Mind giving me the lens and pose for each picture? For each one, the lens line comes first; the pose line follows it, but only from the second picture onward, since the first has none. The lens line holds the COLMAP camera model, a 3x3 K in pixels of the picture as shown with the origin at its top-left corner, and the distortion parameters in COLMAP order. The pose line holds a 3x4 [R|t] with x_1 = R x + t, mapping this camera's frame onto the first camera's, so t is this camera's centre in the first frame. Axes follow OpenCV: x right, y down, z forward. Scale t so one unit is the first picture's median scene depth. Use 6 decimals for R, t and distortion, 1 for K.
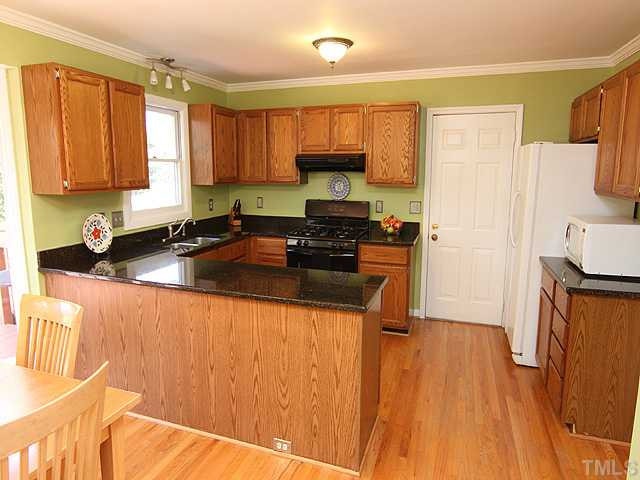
lens RADIAL K [[409.5, 0, 313.7], [0, 409.5, 227.4], [0, 0, 1]] dist [-0.006499, -0.001391]
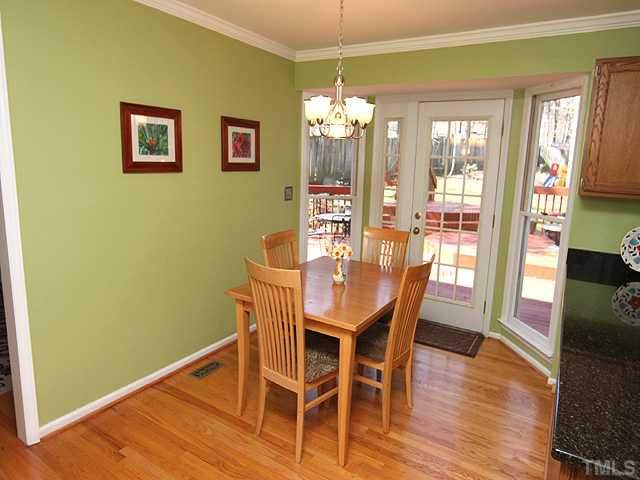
lens RADIAL K [[409.5, 0, 313.7], [0, 409.5, 227.4], [0, 0, 1]] dist [-0.006499, -0.001391]
pose [[-0.219250, 0.153618, -0.963499, 0.308435], [-0.170314, 0.966339, 0.192827, -0.054703], [0.960688, 0.206375, -0.185707, 0.375265]]
